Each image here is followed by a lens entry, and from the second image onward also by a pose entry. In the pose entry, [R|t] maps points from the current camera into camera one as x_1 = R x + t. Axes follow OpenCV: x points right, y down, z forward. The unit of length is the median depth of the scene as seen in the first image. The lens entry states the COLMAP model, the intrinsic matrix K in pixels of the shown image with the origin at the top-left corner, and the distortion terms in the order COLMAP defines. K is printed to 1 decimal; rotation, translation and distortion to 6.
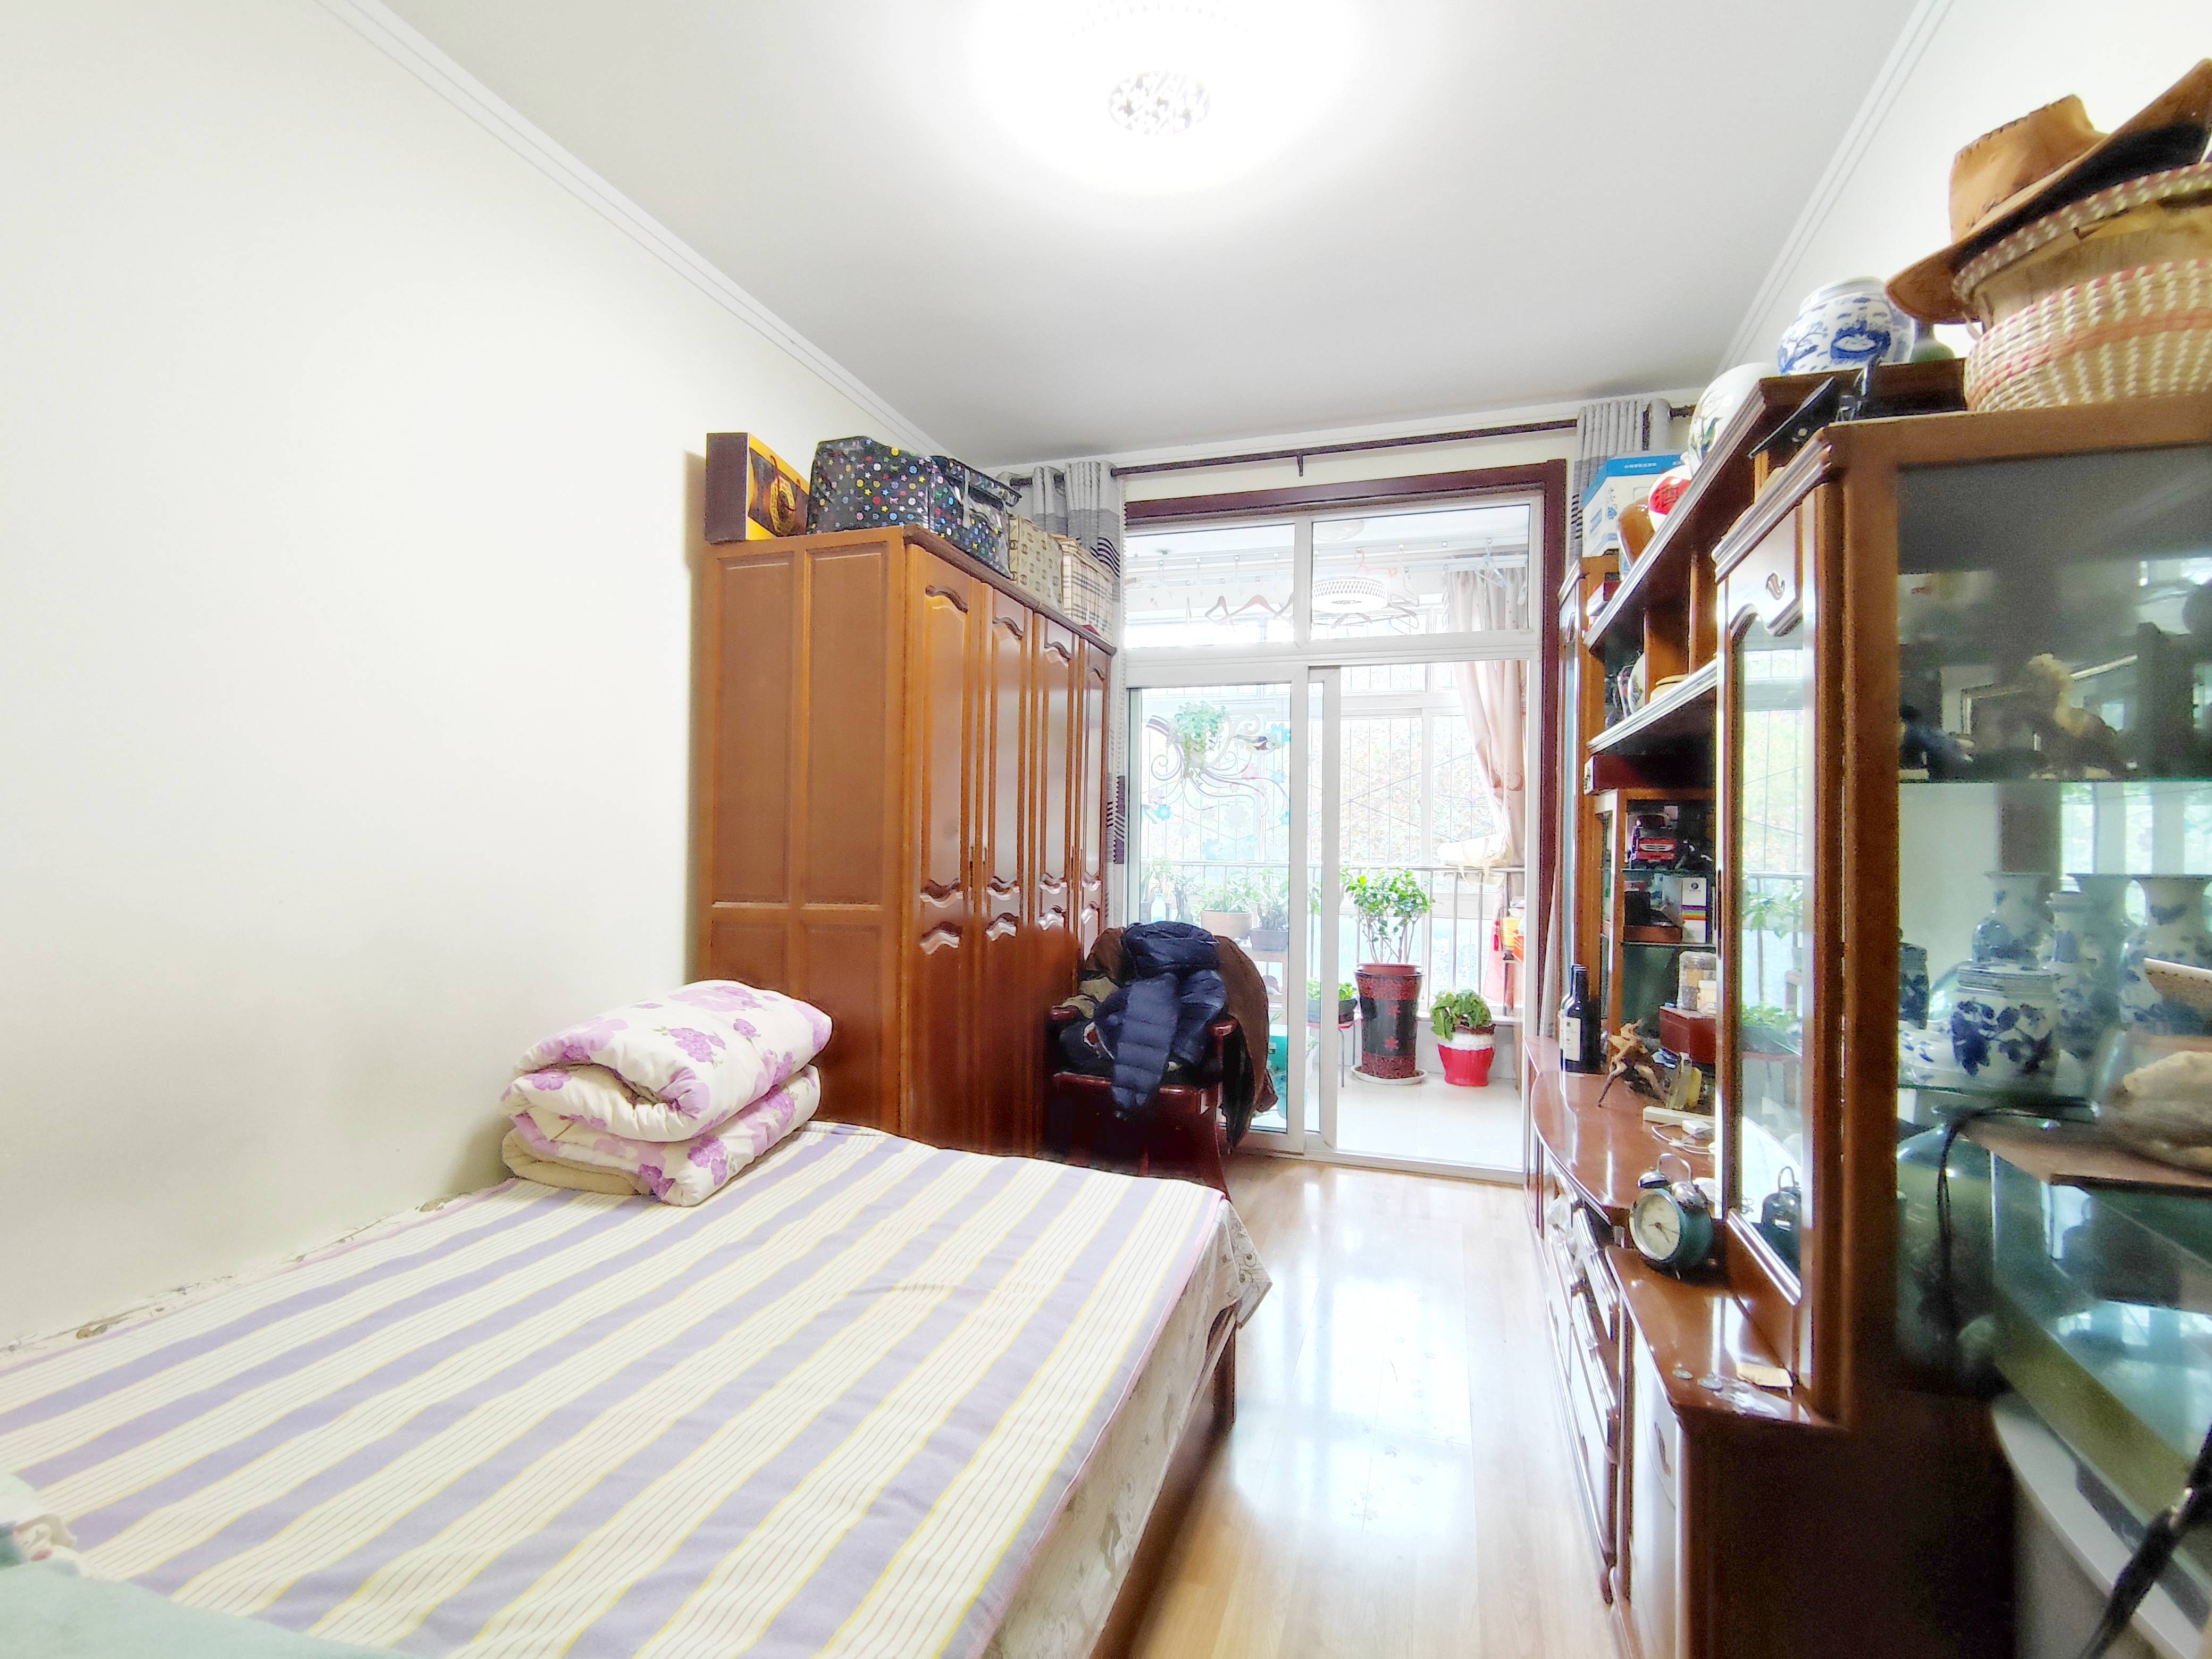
lens RADIAL K [[1057.3, 0, 1104.4], [0, 1057.3, 838.5], [0, 0, 1]] dist [0.001964, 0.000029]
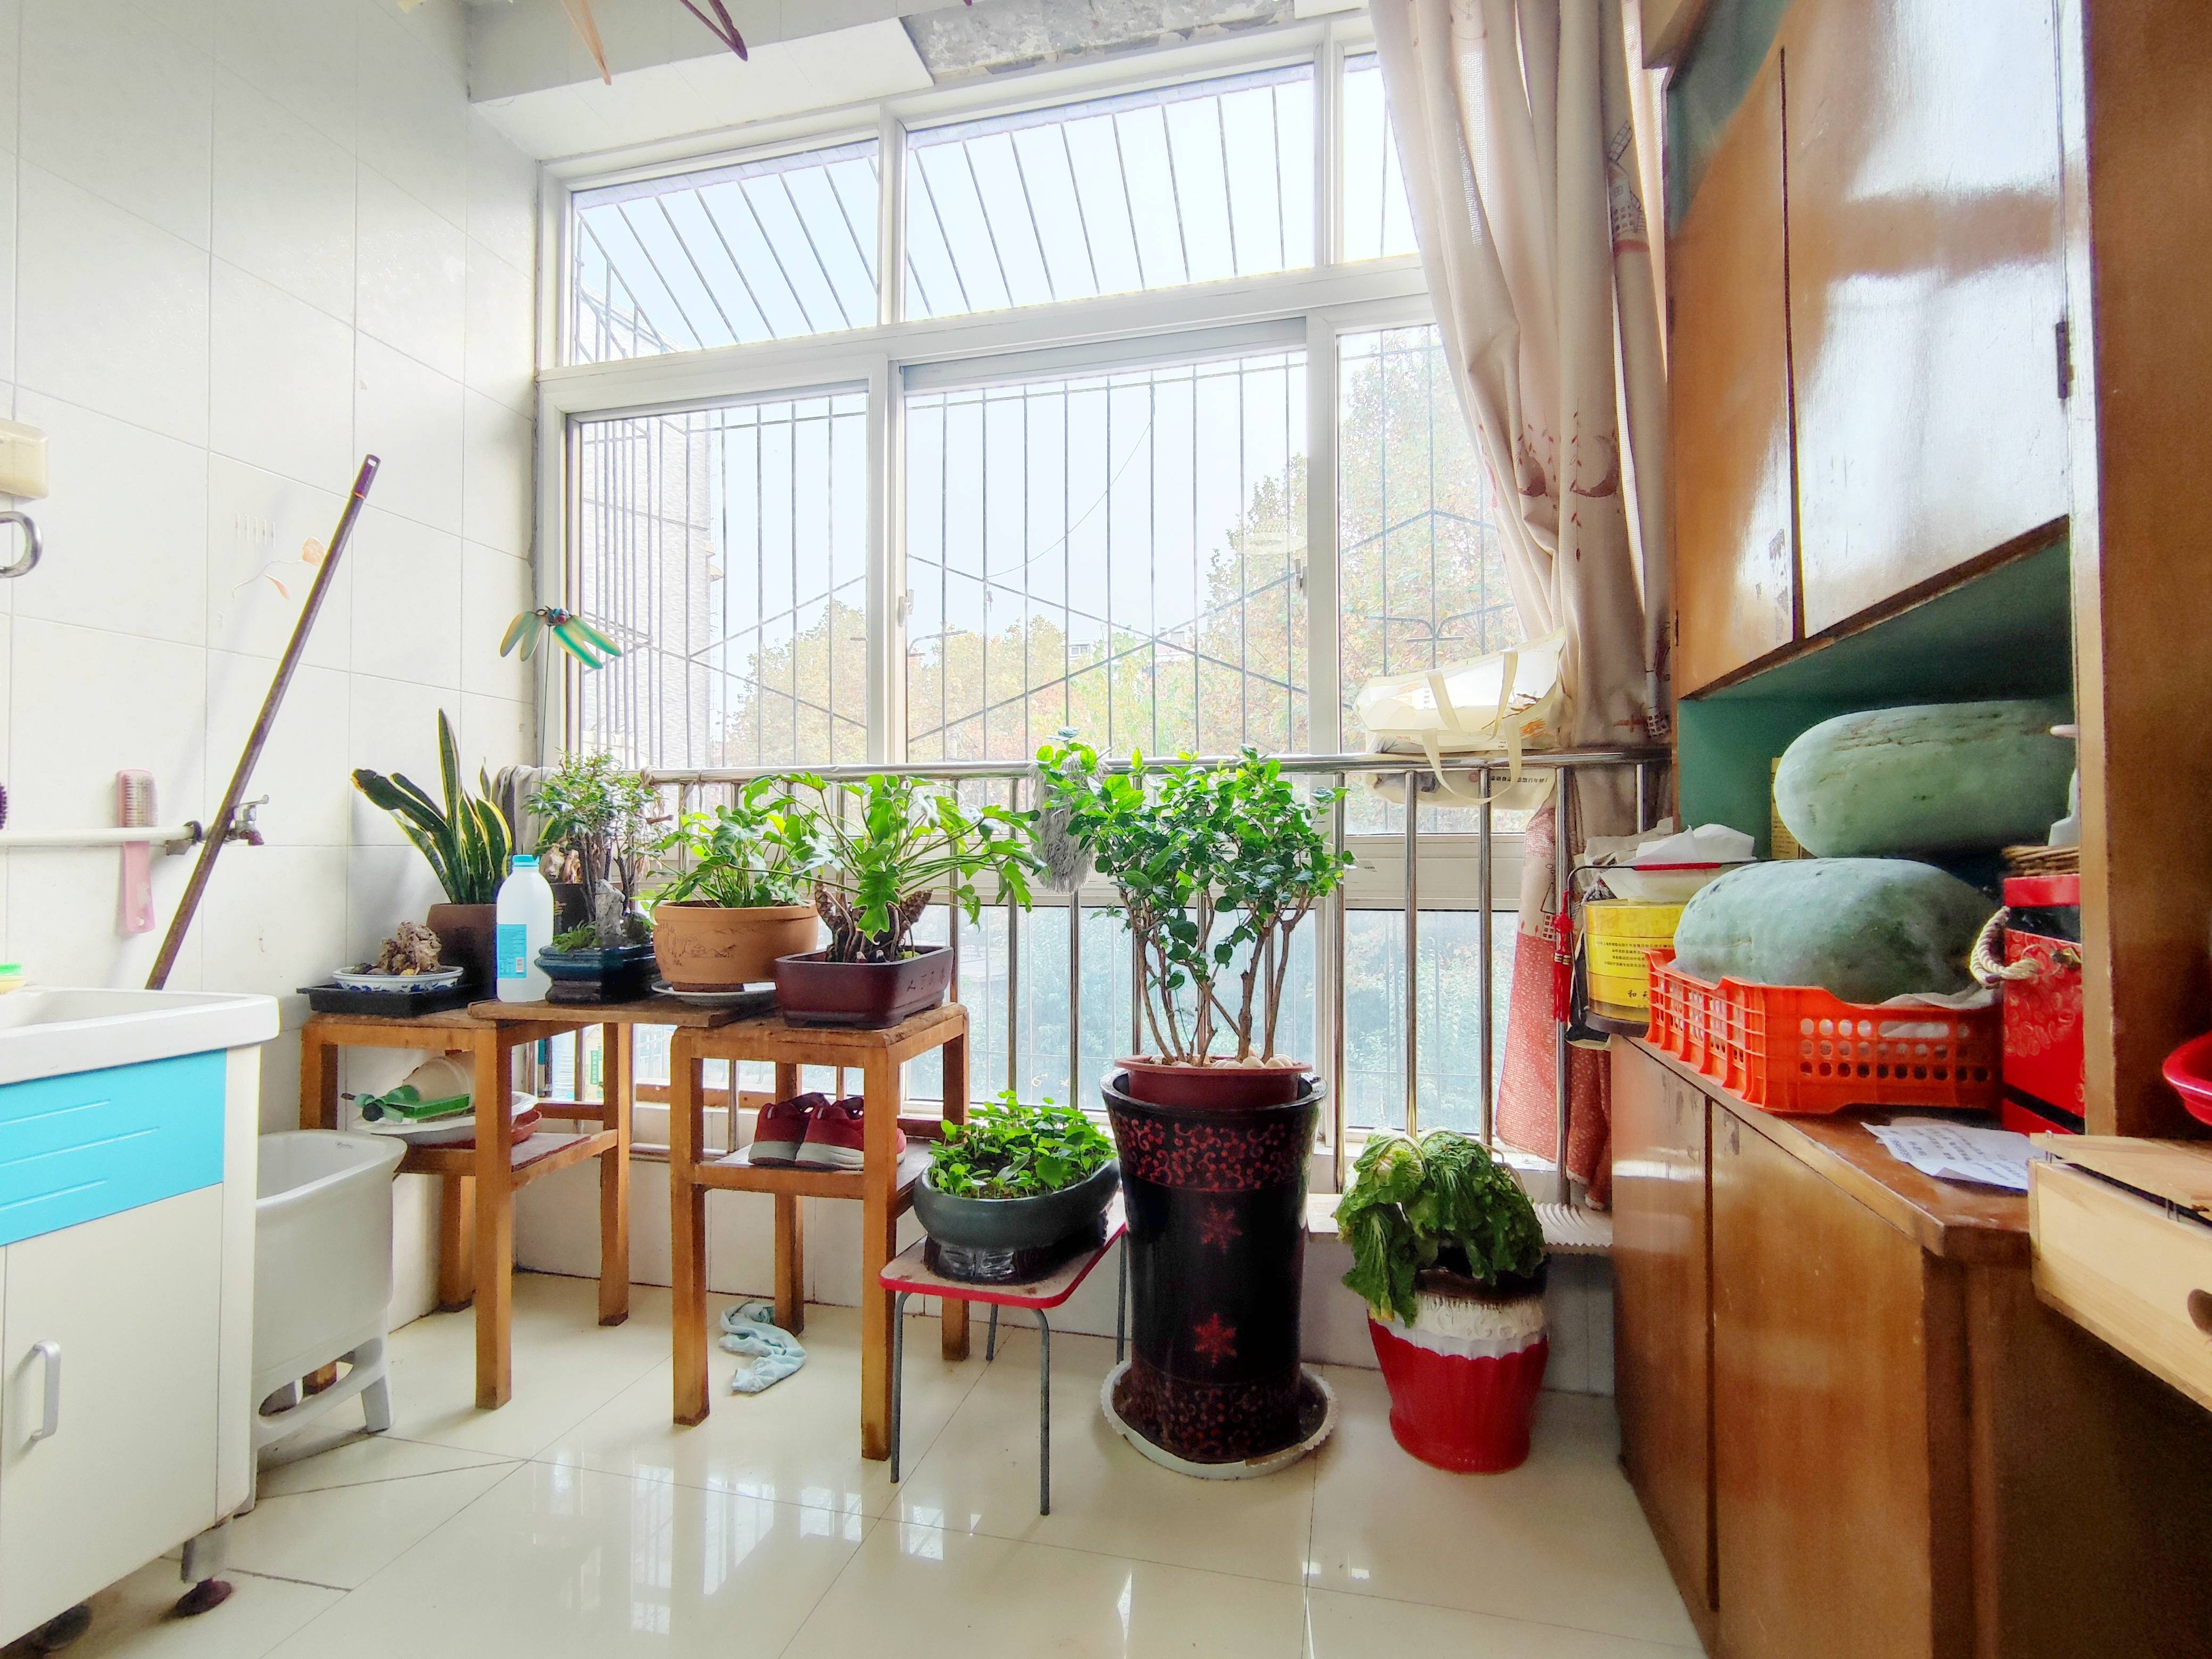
lens RADIAL K [[1057.3, 0, 1102.7], [0, 1057.3, 827.6], [0, 0, 1]] dist [0.001964, 0.000029]
pose [[0.996933, -0.012728, 0.077222, 0.214770], [0.013883, 0.999799, -0.014434, 0.053728], [-0.077023, 0.015461, 0.996909, 0.693103]]
